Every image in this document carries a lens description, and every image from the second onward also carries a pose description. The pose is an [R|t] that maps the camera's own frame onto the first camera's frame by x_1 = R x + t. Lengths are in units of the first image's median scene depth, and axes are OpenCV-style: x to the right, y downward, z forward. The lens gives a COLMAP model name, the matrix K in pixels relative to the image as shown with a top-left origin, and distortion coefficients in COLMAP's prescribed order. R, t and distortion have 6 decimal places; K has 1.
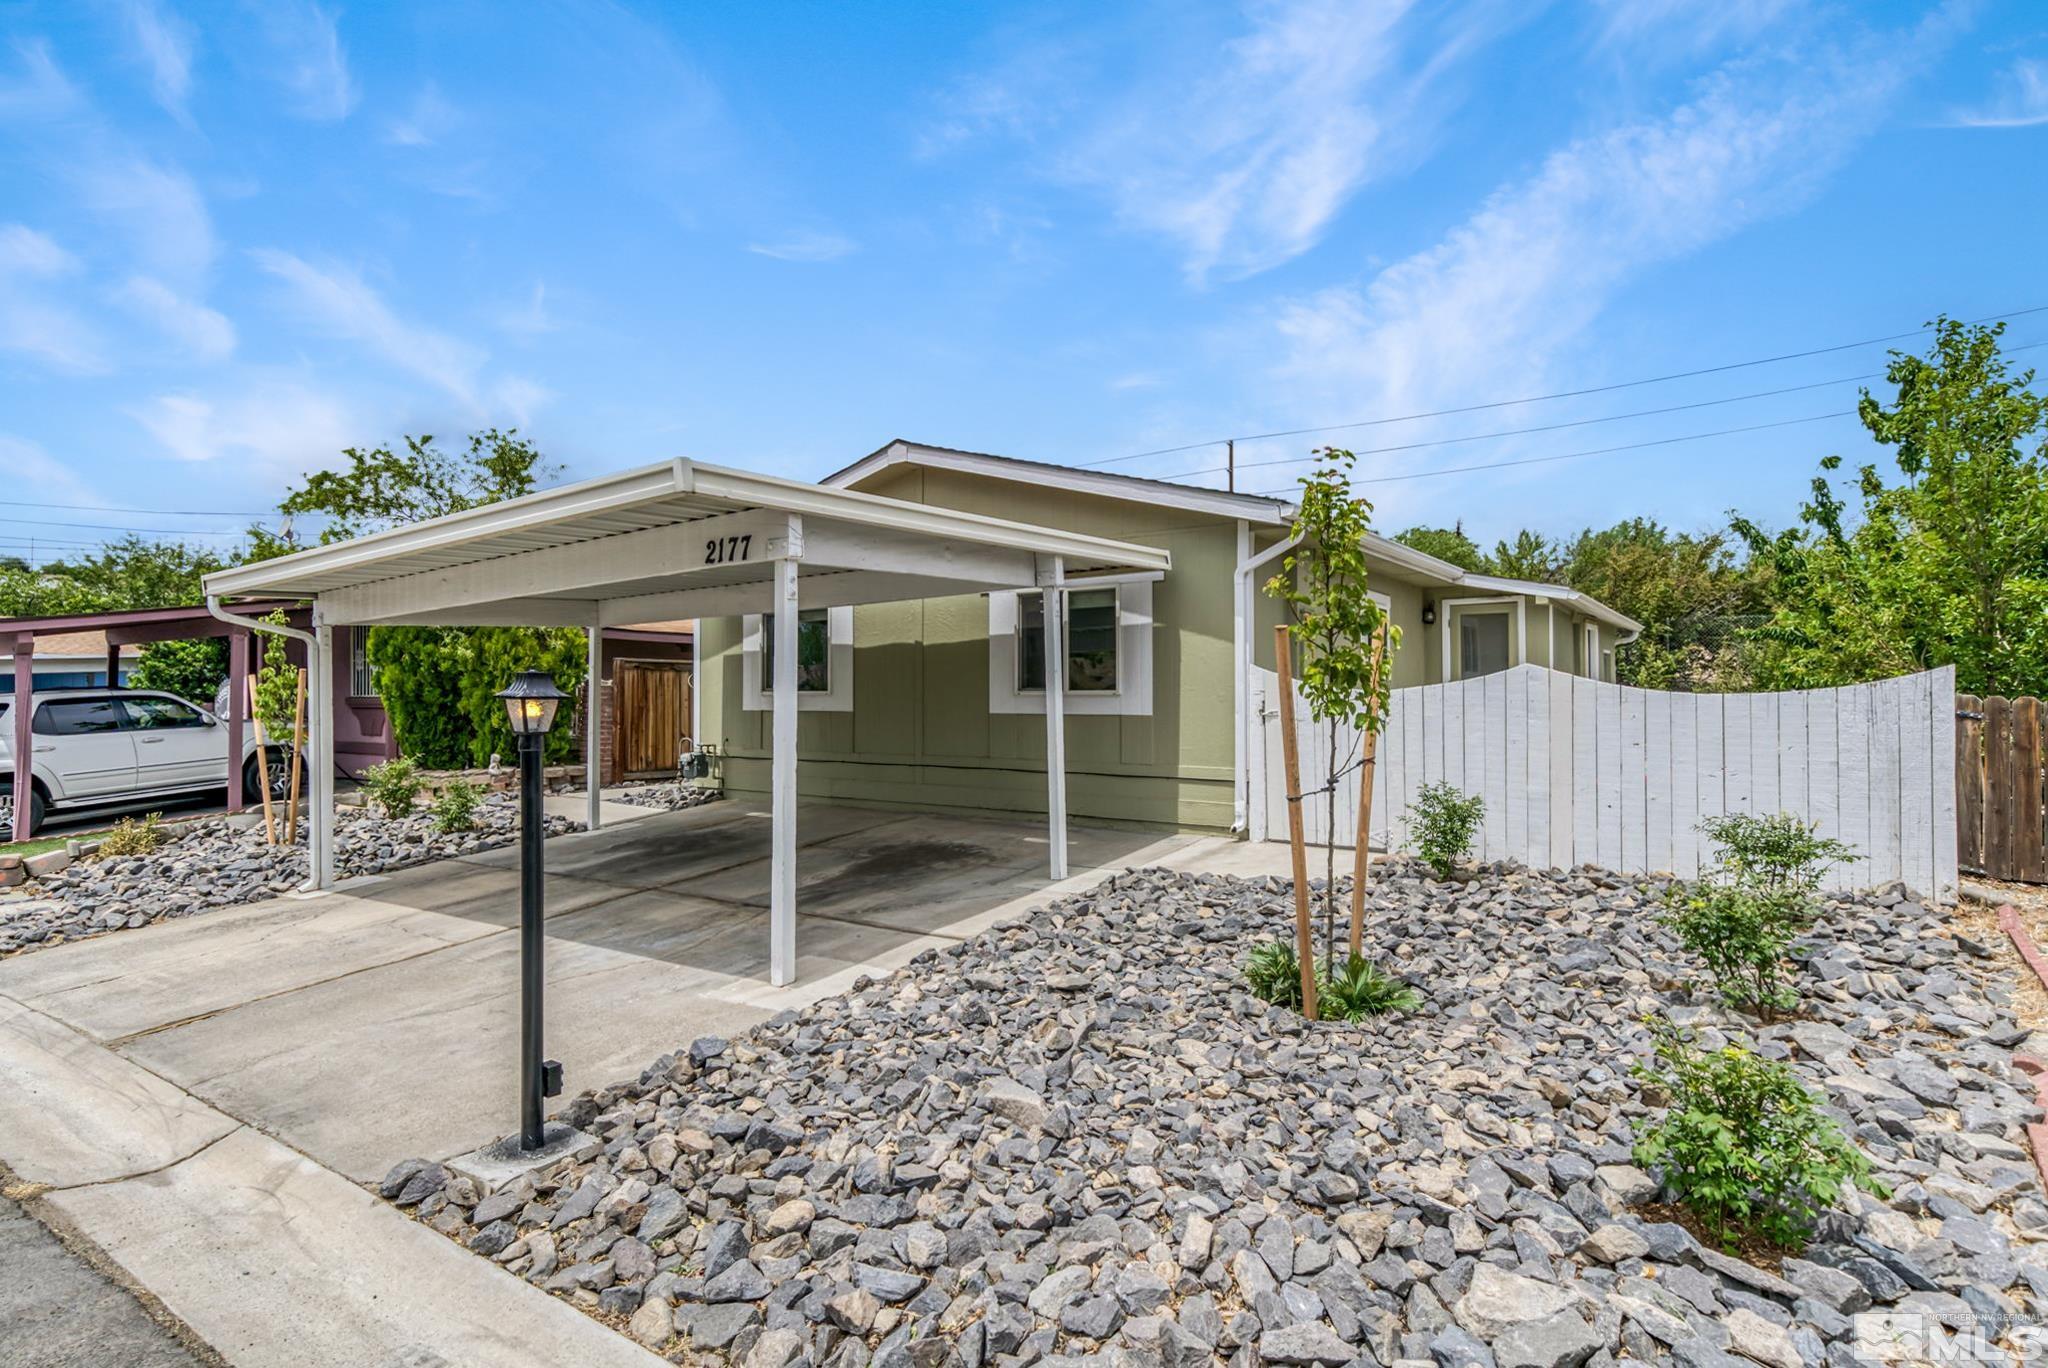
lens RADIAL K [[1037.1, 0, 923.4], [0, 1037.1, 703.8], [0, 0, 1]] dist [0.010308, 0.000053]
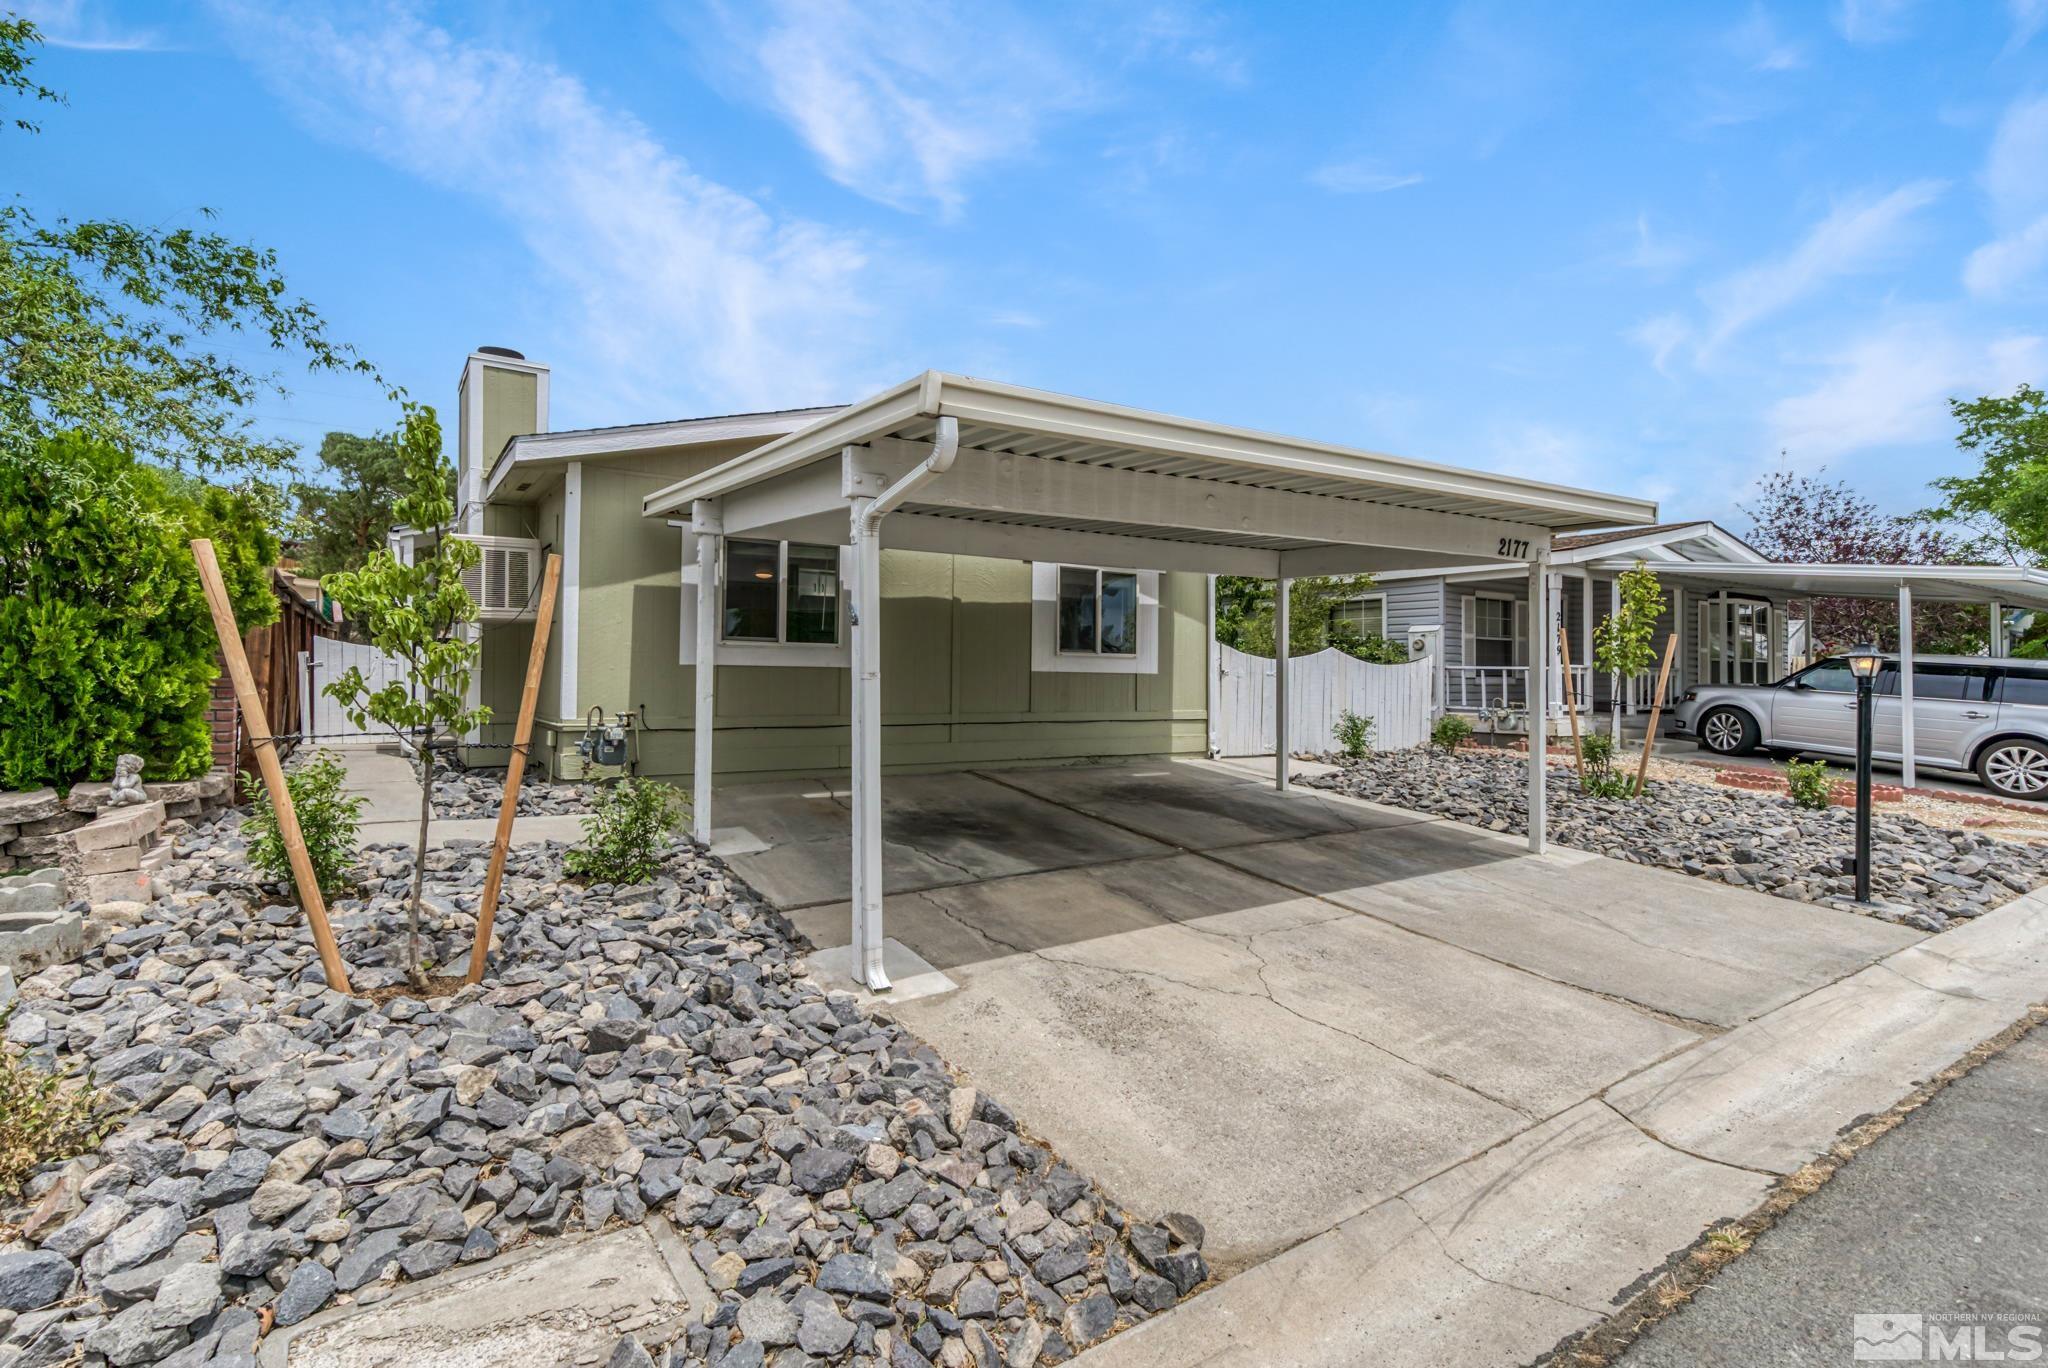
lens RADIAL K [[1037.1, 0, 923.4], [0, 1037.1, 703.8], [0, 0, 1]] dist [0.010308, 0.000053]
pose [[0.331756, -0.021273, 0.943125, -1.124146], [-0.012076, 0.999568, 0.026794, 0.017182], [-0.943288, -0.020278, 0.331356, 0.831316]]
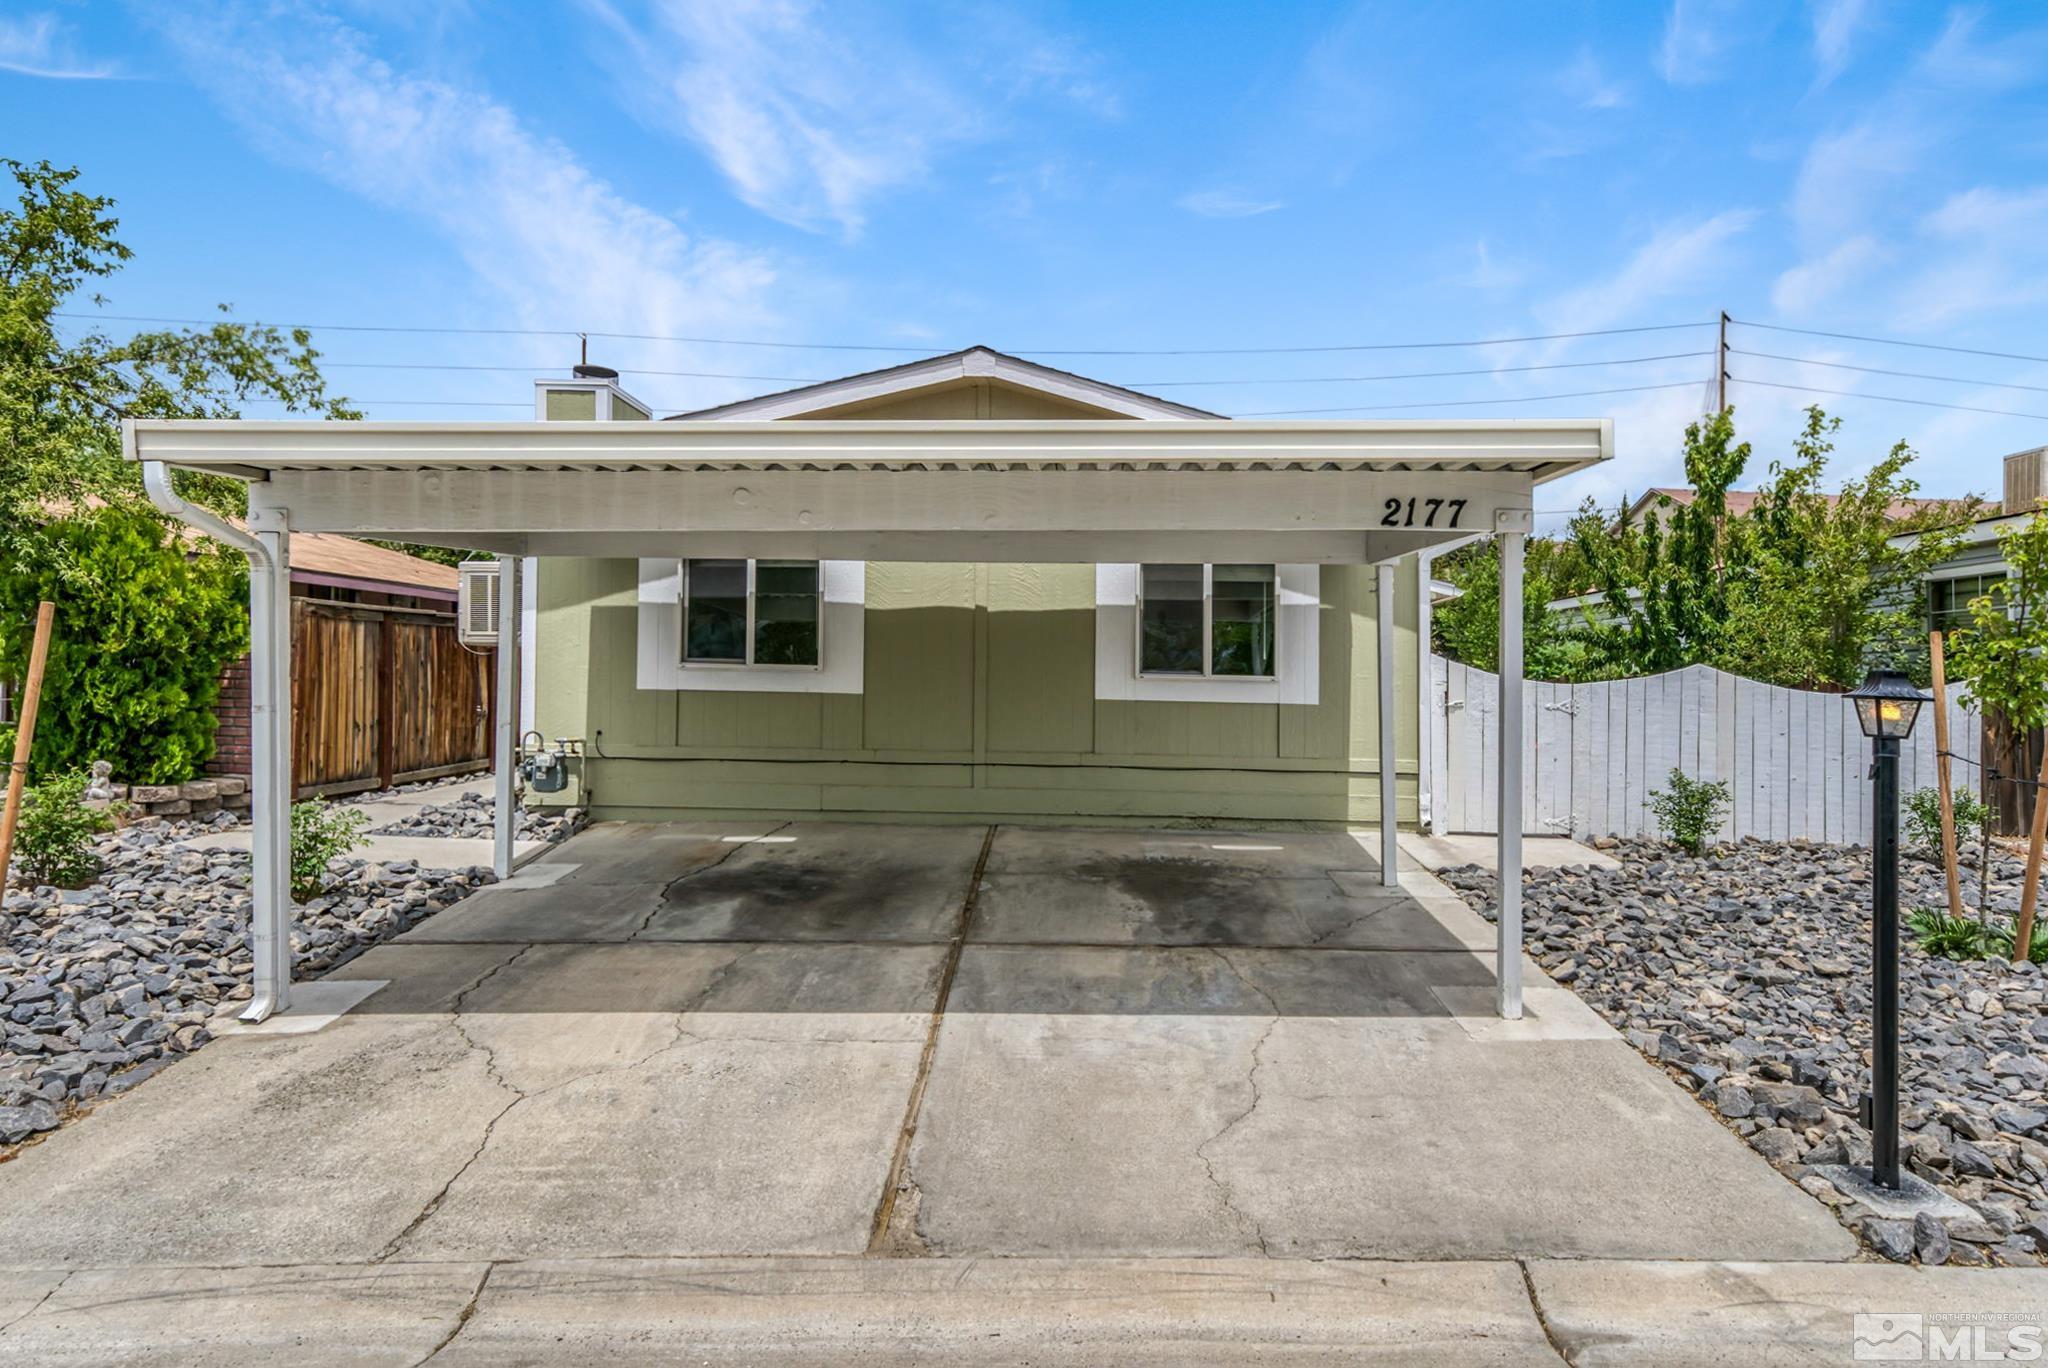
lens RADIAL K [[1355.9, 0, 973.1], [0, 1355.9, 681.8], [0, 0, 1]] dist [0.022841, 0.001187]
pose [[0.802154, 0.015283, 0.596922, -0.736441], [-0.018244, 0.999833, -0.001081, -0.001916], [-0.596839, -0.010023, 0.802299, 0.213256]]
